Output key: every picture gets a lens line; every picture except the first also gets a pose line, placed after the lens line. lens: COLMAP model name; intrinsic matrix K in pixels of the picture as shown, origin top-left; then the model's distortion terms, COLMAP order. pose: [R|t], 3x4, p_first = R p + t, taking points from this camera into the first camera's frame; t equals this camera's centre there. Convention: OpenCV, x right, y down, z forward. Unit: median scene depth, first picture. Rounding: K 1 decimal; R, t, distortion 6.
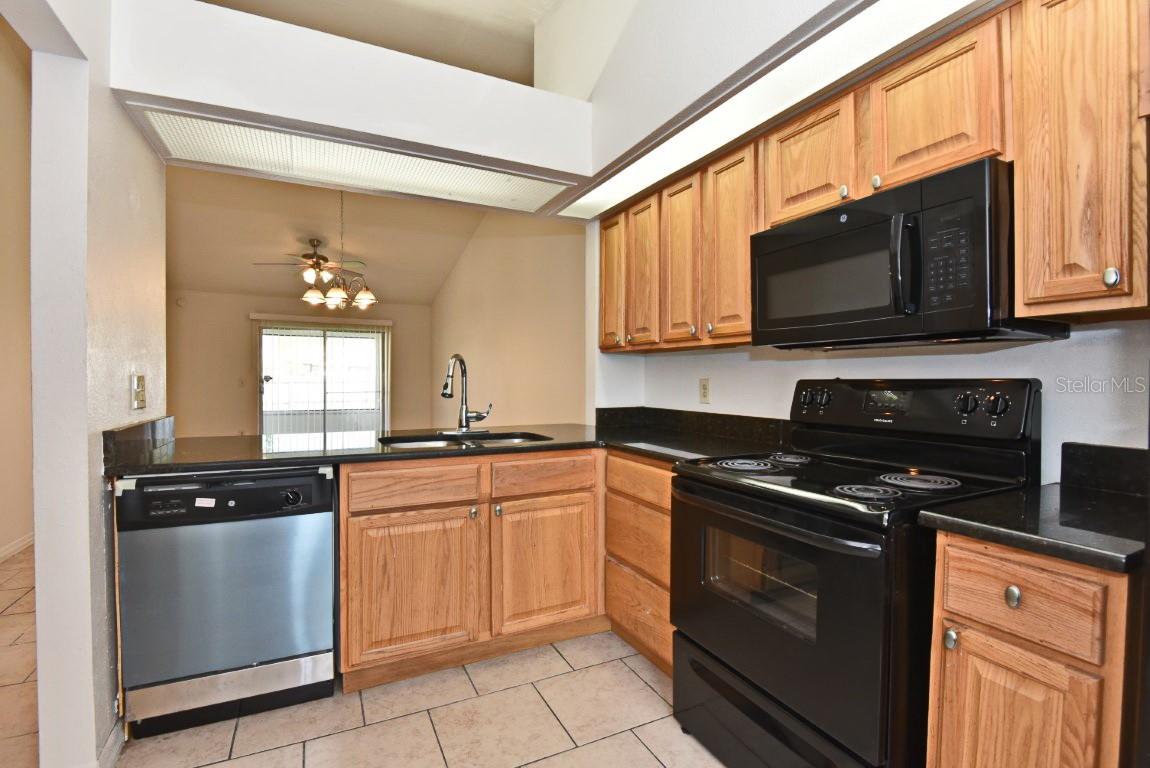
lens RADIAL K [[525.4, 0, 569.1], [0, 525.4, 385.9], [0, 0, 1]] dist [-0.016455, -0.000576]
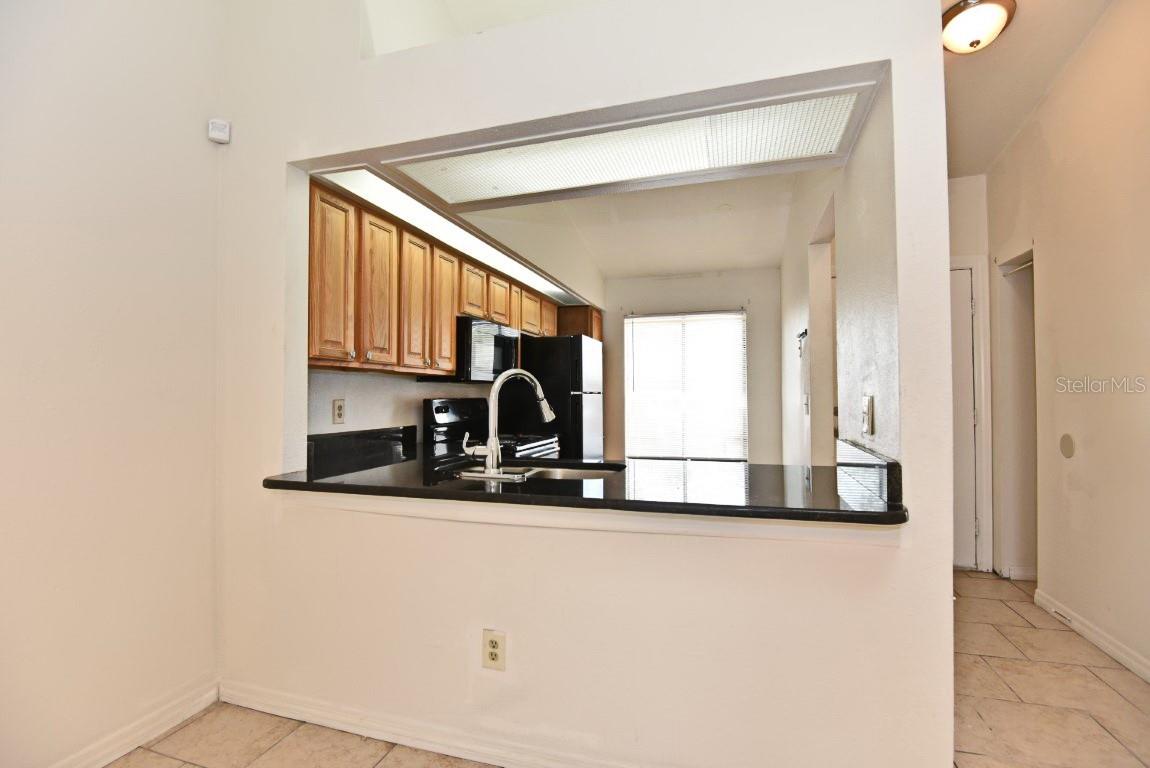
lens RADIAL K [[525.4, 0, 569.1], [0, 525.4, 385.9], [0, 0, 1]] dist [-0.016455, -0.000576]
pose [[-0.725037, 0.013396, 0.688579, -0.940188], [0.012341, 0.999903, -0.006457, -0.033991], [-0.688599, 0.003816, -0.725132, 1.753399]]
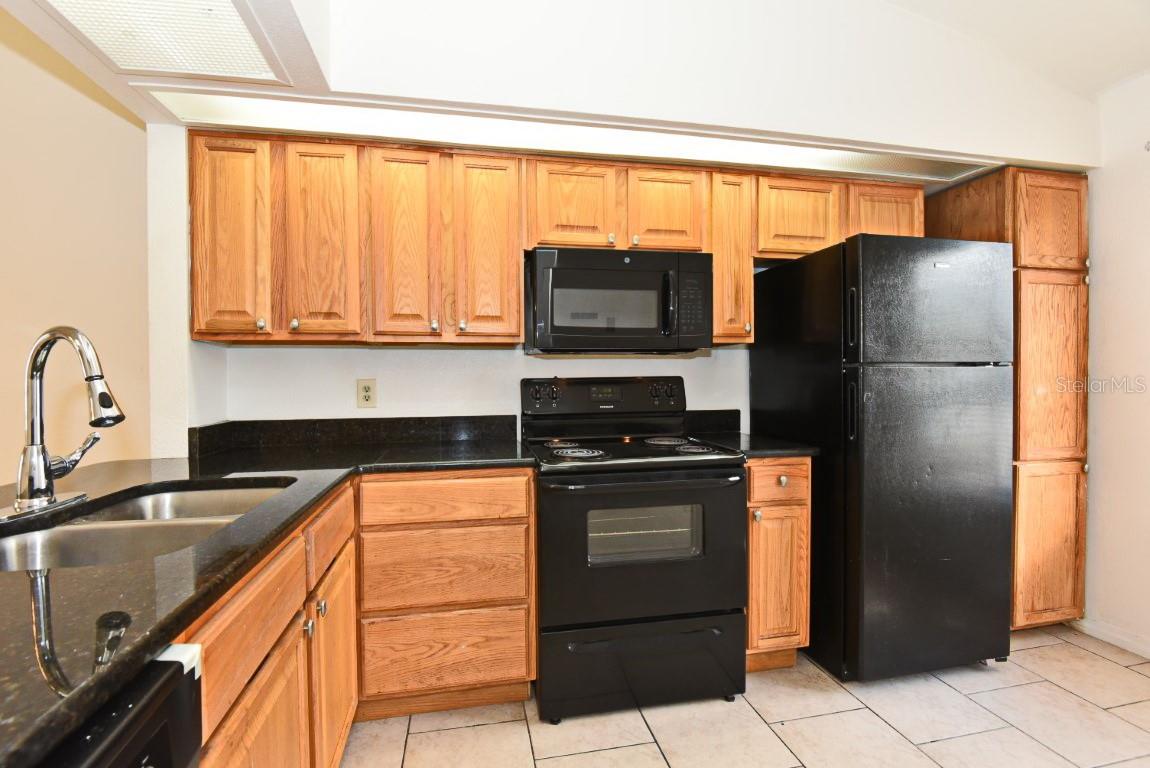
lens RADIAL K [[525.4, 0, 569.1], [0, 525.4, 385.9], [0, 0, 1]] dist [-0.016455, -0.000576]
pose [[0.252404, -0.020035, 0.967414, -0.599655], [0.021768, 0.999650, 0.015023, -0.009969], [-0.967377, 0.017266, 0.252752, 0.564760]]
